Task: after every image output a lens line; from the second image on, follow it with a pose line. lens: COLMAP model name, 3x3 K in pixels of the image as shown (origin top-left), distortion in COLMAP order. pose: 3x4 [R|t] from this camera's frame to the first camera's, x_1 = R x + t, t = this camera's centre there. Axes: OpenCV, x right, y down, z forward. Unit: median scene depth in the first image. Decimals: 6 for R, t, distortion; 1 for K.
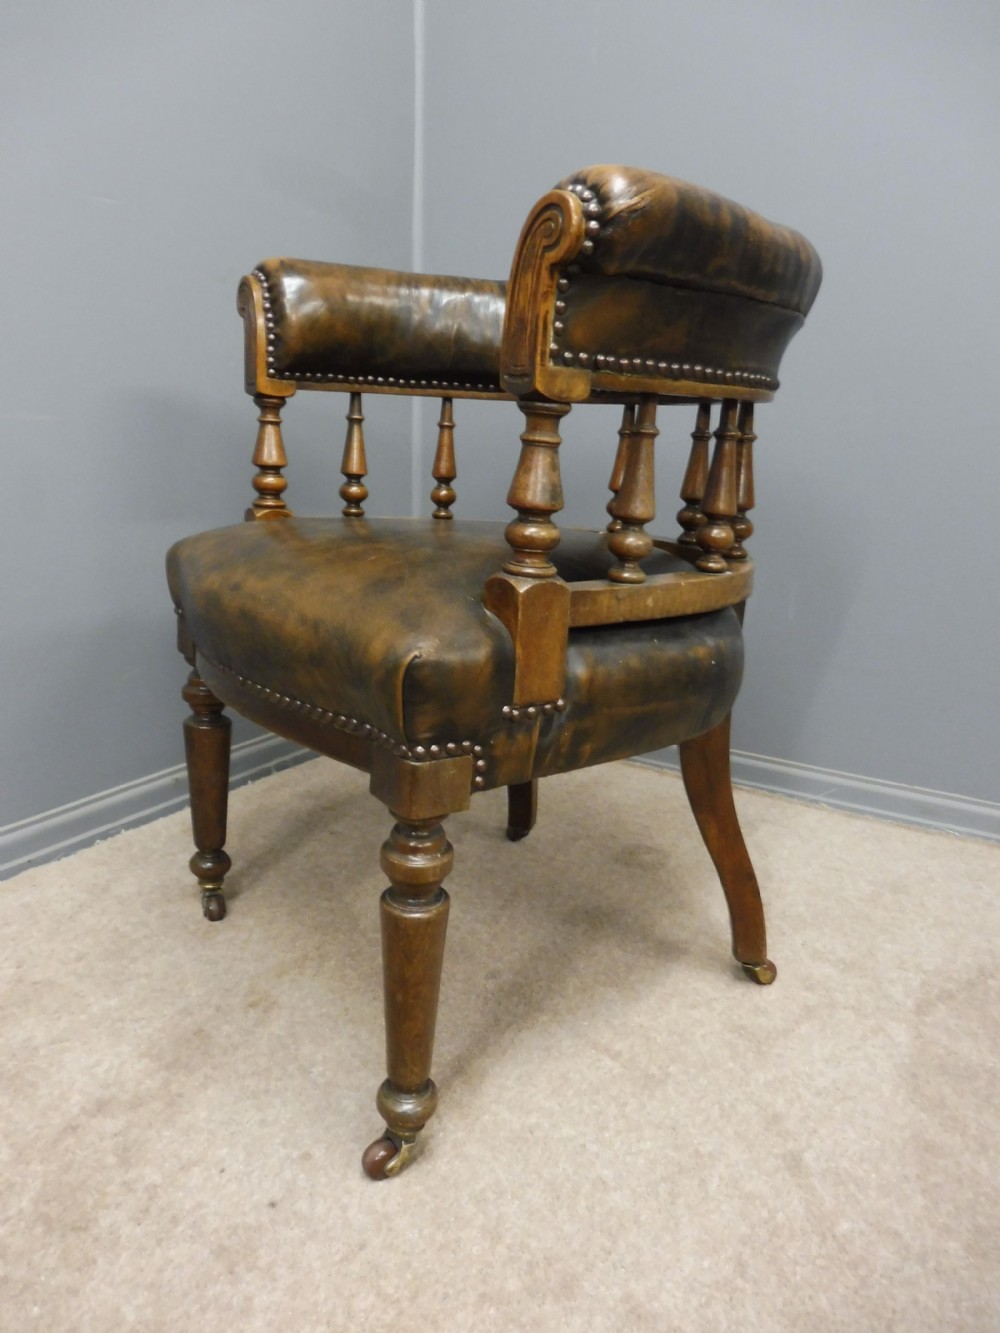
lens RADIAL K [[967.8, 0, 497.0], [0, 967.8, 672.9], [0, 0, 1]] dist [-0.074055, 0.041494]
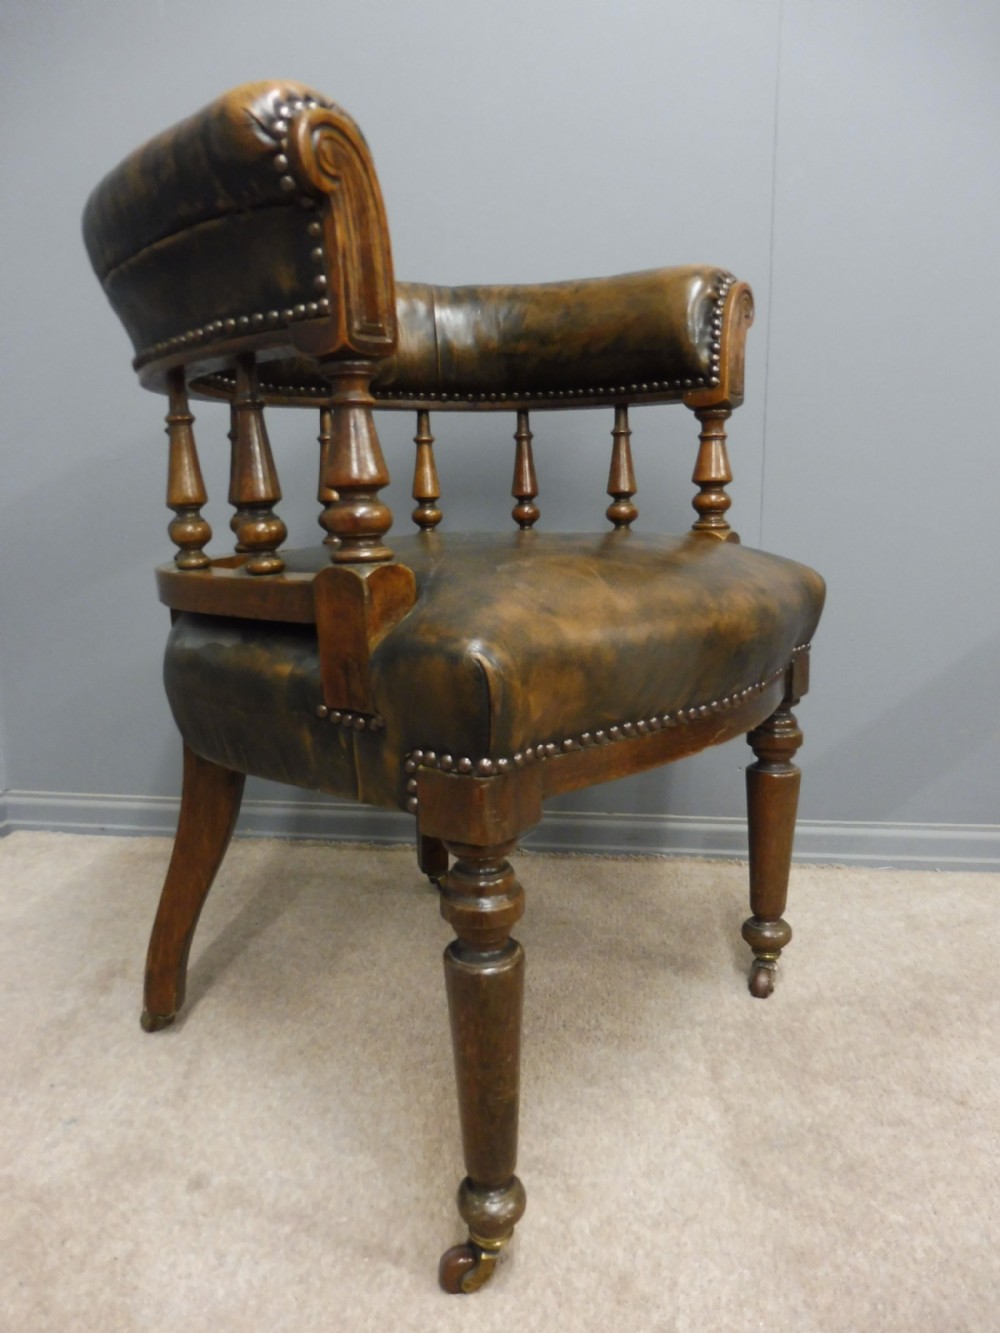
lens RADIAL K [[967.8, 0, 498.1], [0, 967.8, 676.2], [0, 0, 1]] dist [-0.074055, 0.041494]
pose [[0.909322, -0.116857, 0.399347, -0.041898], [0.137938, 0.990141, -0.024352, -0.010691], [-0.392564, 0.077229, 0.916476, 0.268299]]
